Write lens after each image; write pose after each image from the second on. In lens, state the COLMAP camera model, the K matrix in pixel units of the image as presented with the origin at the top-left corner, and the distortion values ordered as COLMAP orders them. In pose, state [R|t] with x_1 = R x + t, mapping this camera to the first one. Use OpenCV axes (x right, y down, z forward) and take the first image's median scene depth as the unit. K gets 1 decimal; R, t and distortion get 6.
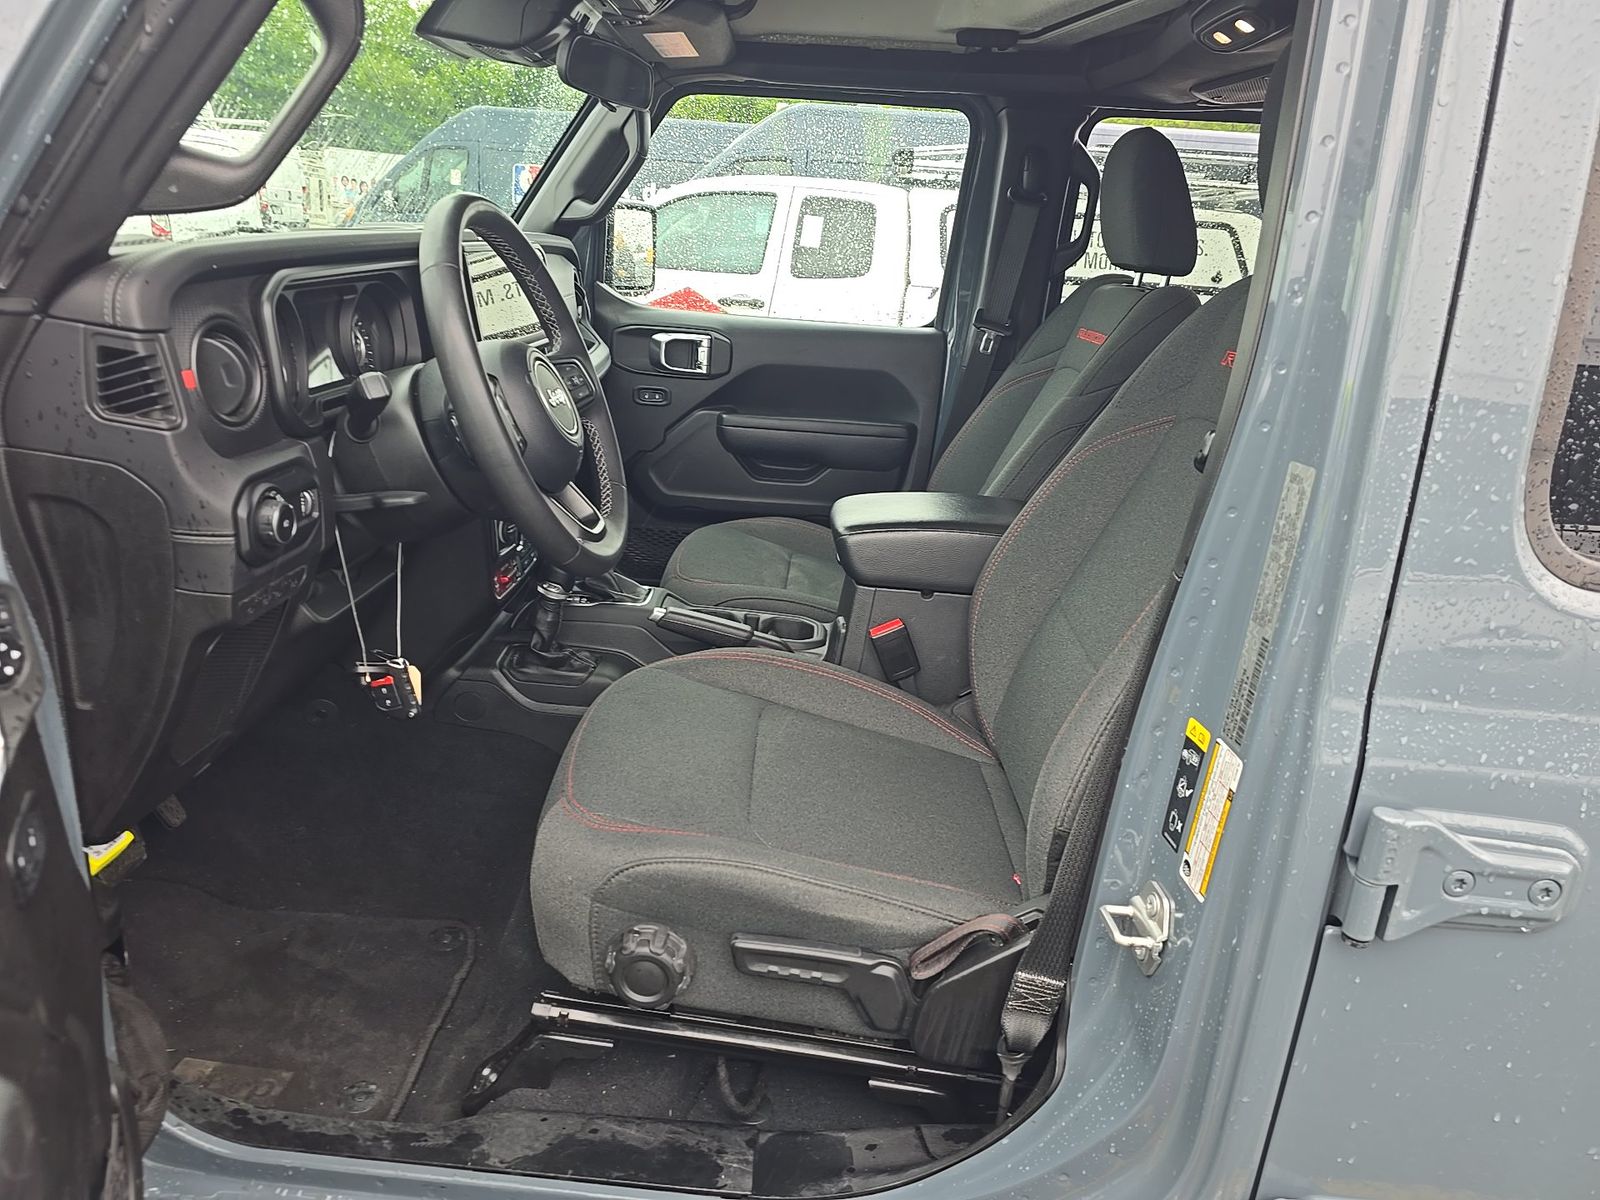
lens RADIAL K [[1101.4, 0, 800.0], [0, 1101.4, 600.0], [0, 0, 1]] dist [0.043244, -0.001152]
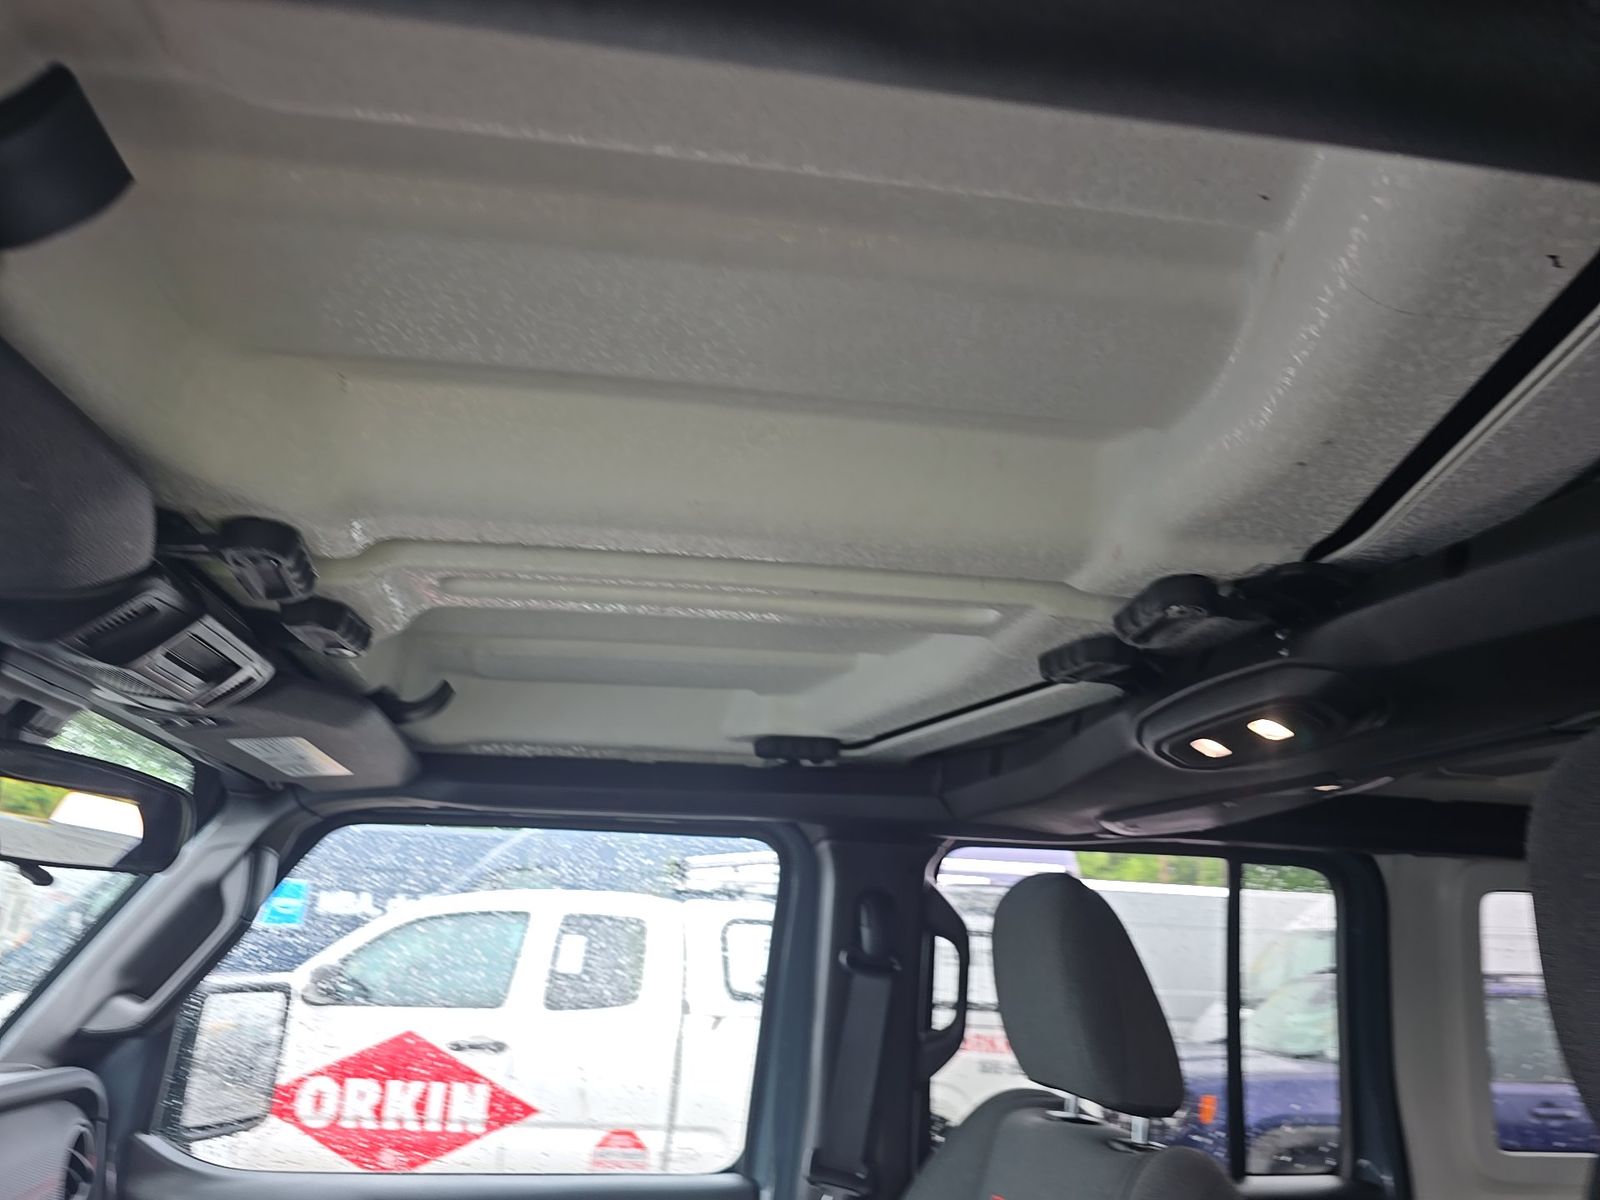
lens RADIAL K [[1101.4, 0, 800.0], [0, 1101.4, 600.0], [0, 0, 1]] dist [0.043244, -0.001152]
pose [[0.980665, 0.027413, 0.193765, 0.029785], [0.088233, 0.821850, -0.562830, -0.170802], [-0.174674, 0.569044, 0.803541, 0.349779]]
